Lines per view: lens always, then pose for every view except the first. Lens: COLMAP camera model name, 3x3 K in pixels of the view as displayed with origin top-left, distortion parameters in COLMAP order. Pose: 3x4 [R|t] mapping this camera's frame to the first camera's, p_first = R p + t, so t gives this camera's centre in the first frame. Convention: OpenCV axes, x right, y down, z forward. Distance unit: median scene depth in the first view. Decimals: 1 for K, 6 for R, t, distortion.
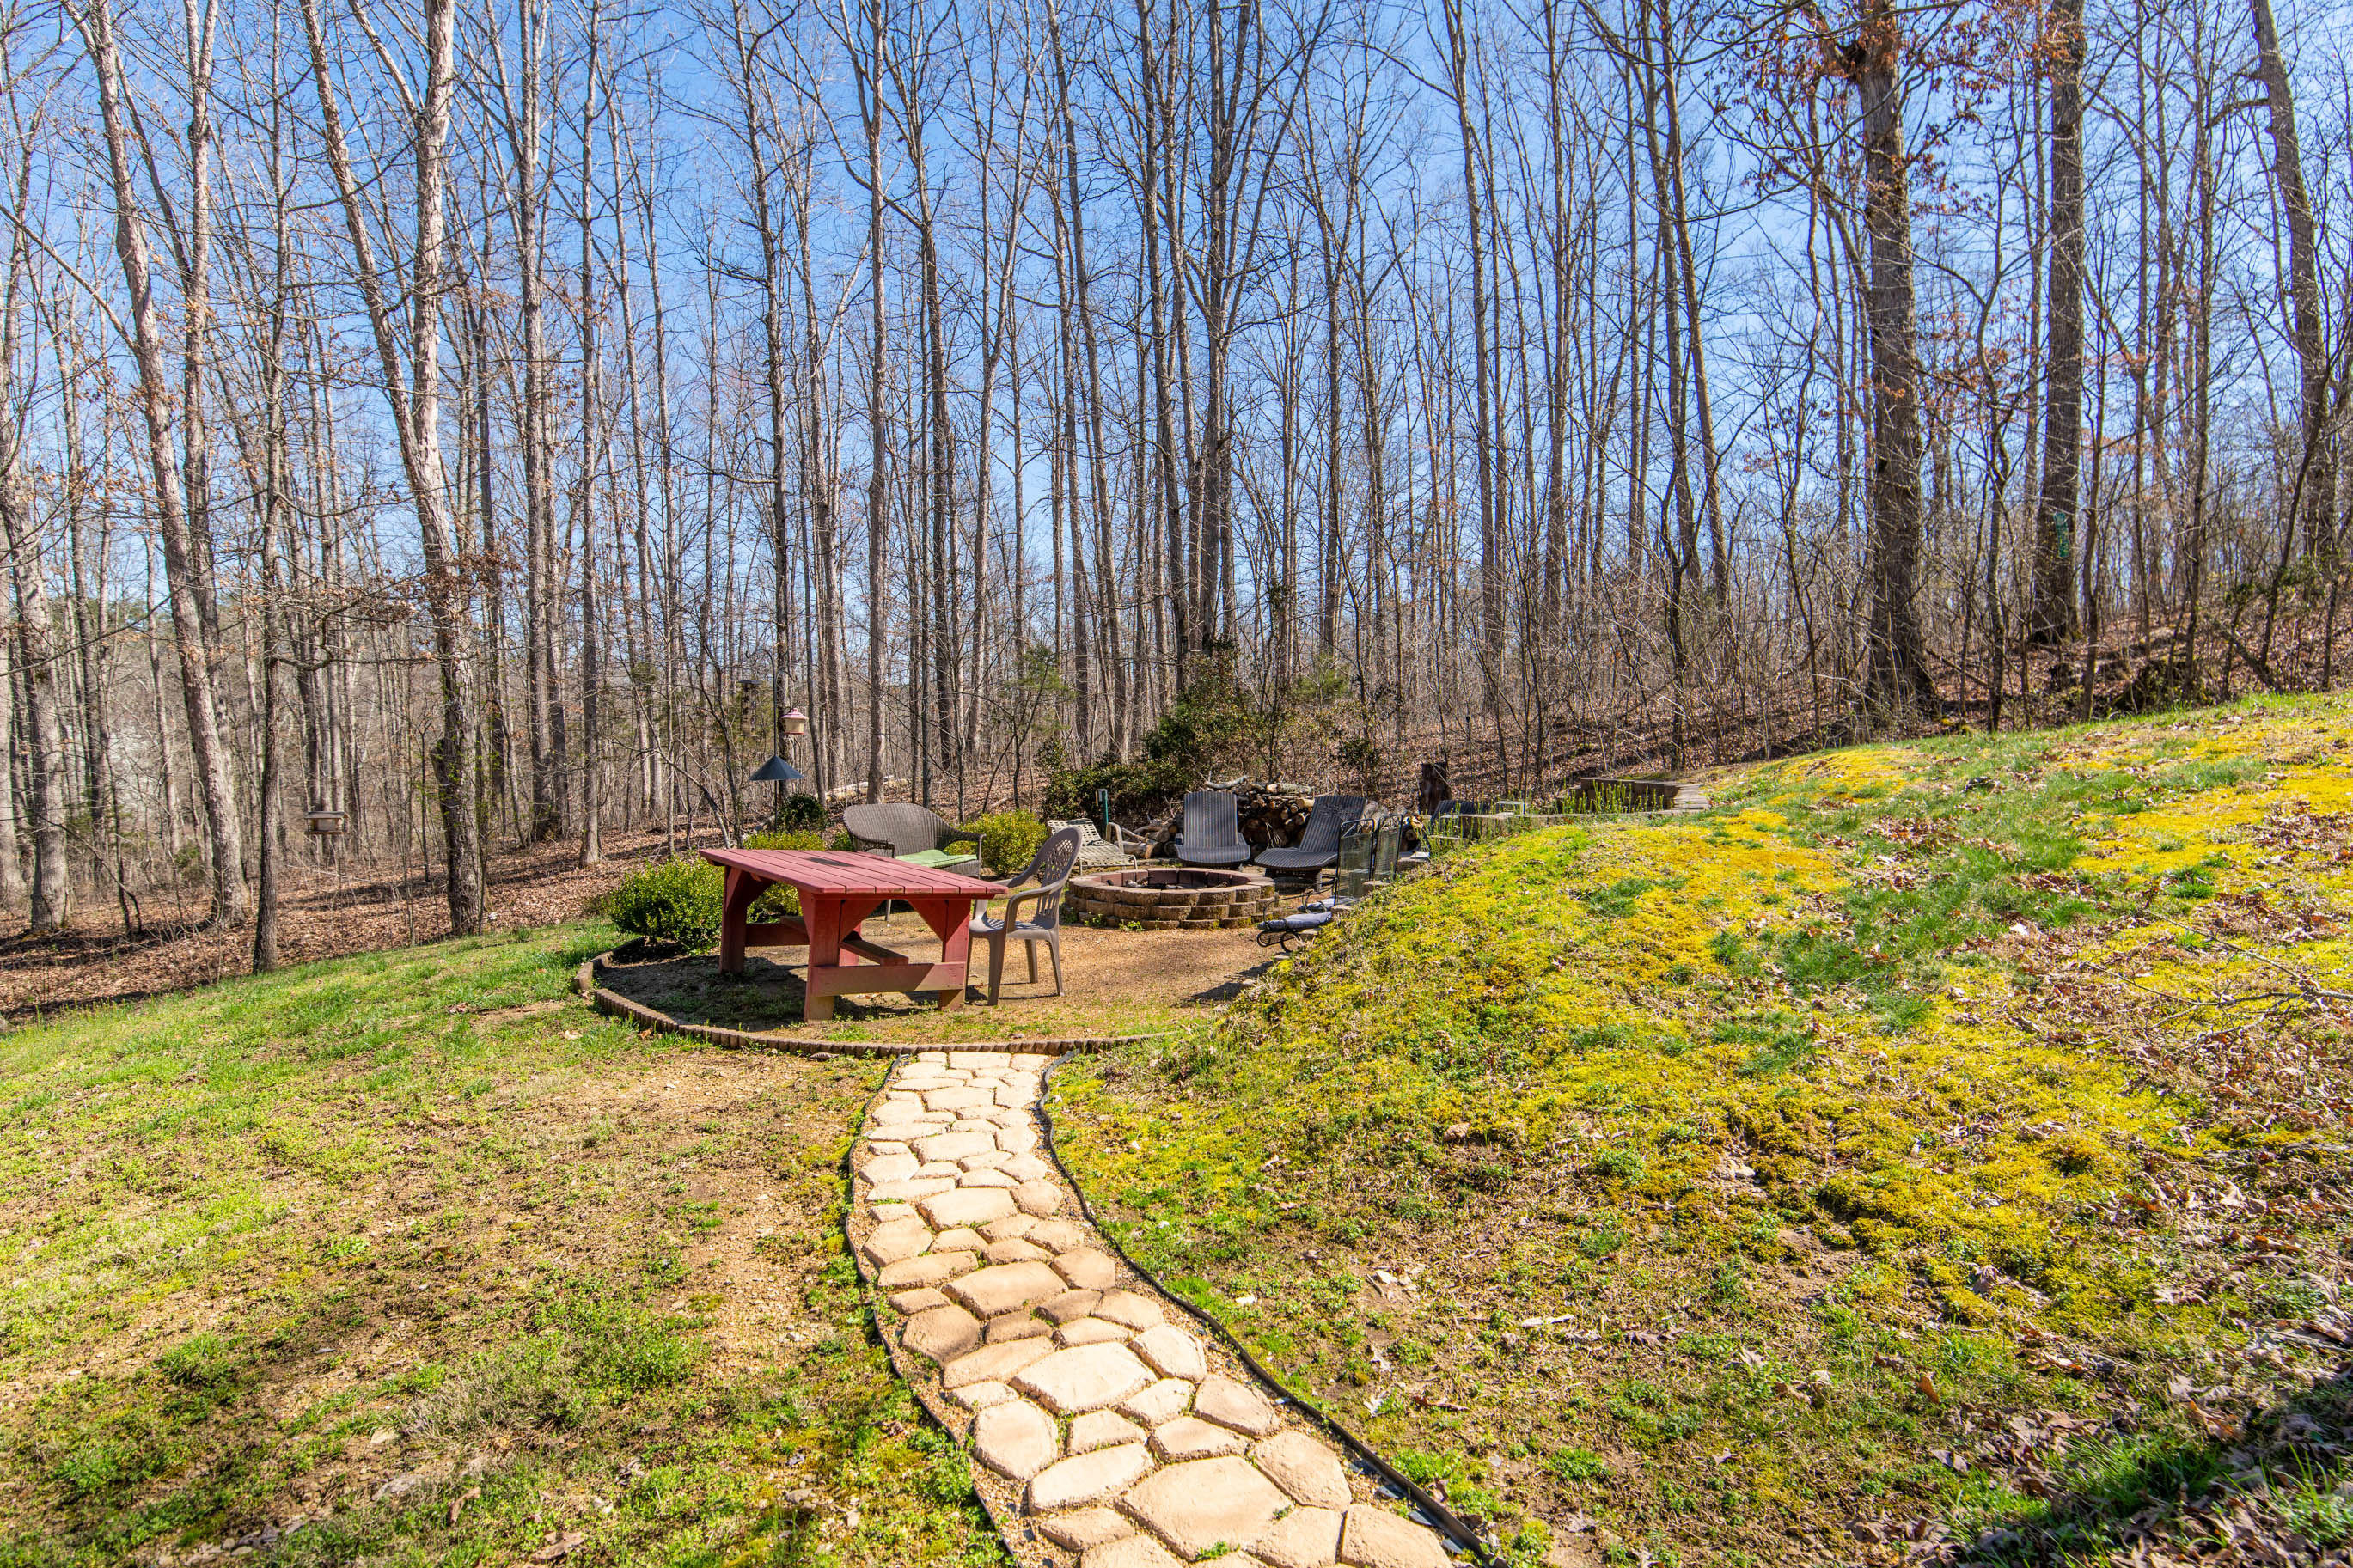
lens RADIAL K [[1358.2, 0, 1176.5], [0, 1358.2, 784.0], [0, 0, 1]] dist [0.000377, -0.000024]
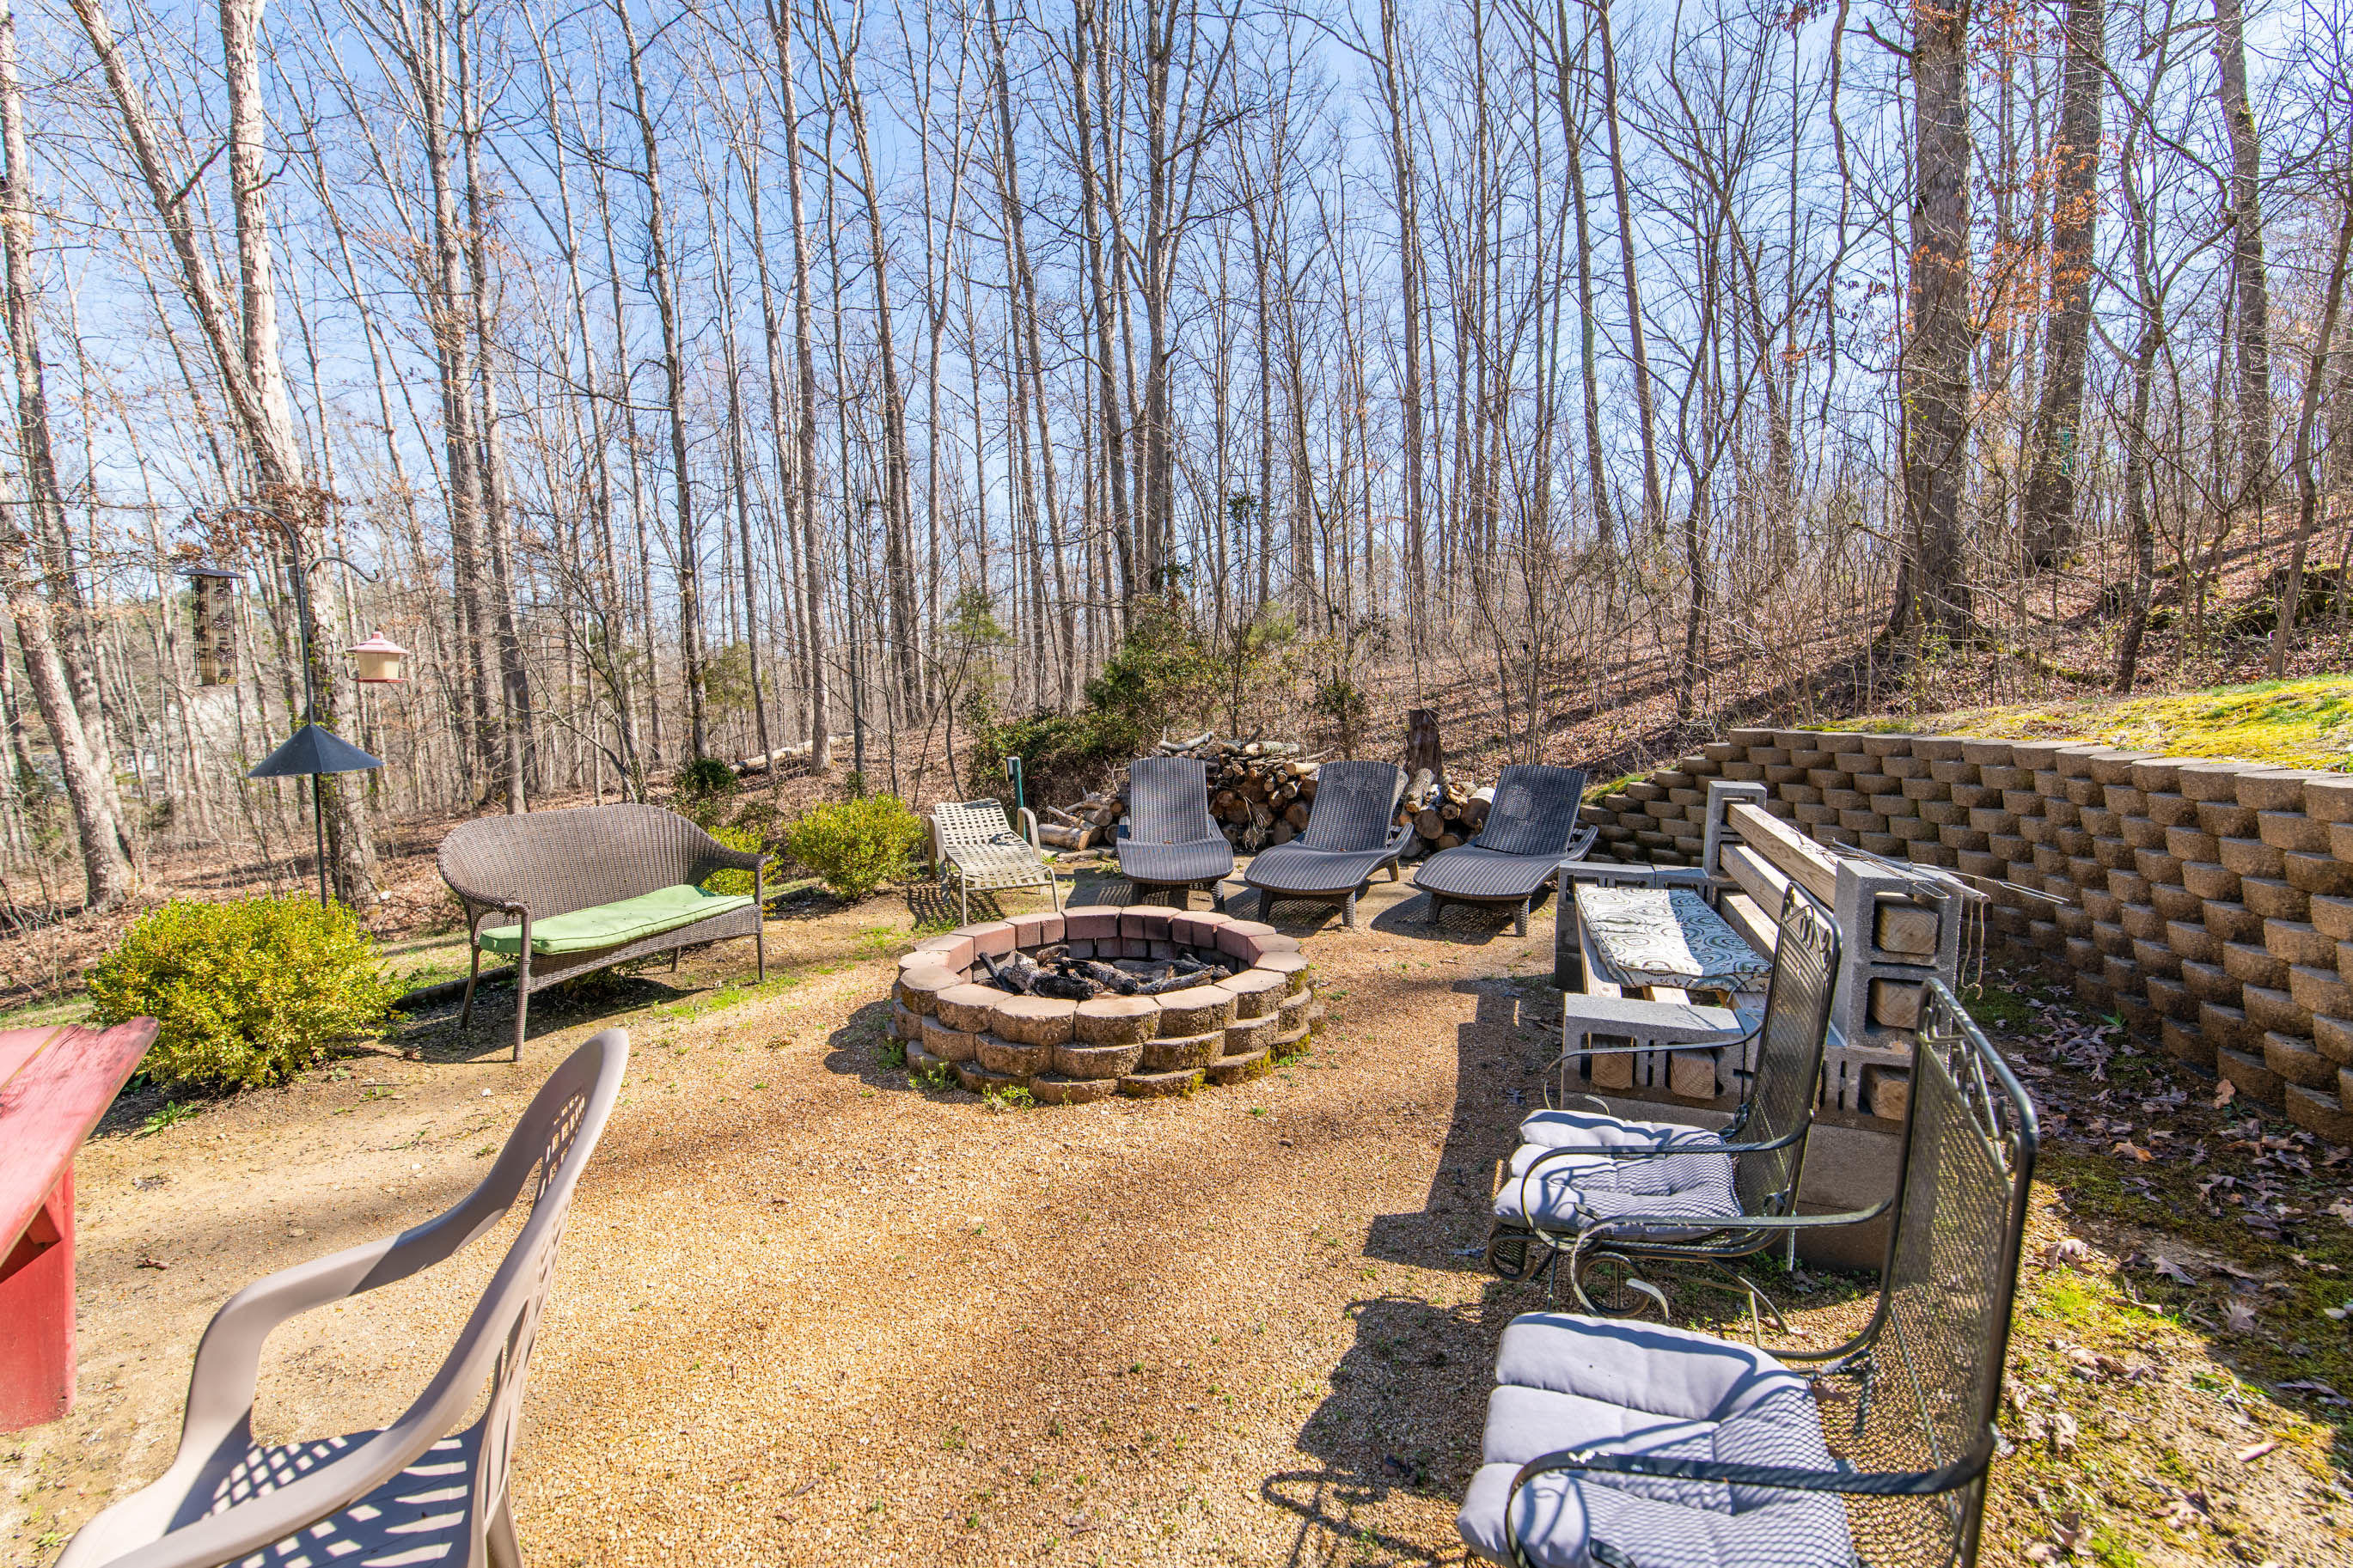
lens RADIAL K [[1029.5, 0, 1176.5], [0, 1029.5, 784.0], [0, 0, 1]] dist [0.012433, 0.000078]
pose [[0.998832, -0.023824, 0.042042, 0.004246], [0.021419, 0.998158, 0.056760, -0.006775], [-0.043316, -0.055793, 0.997502, 0.290950]]
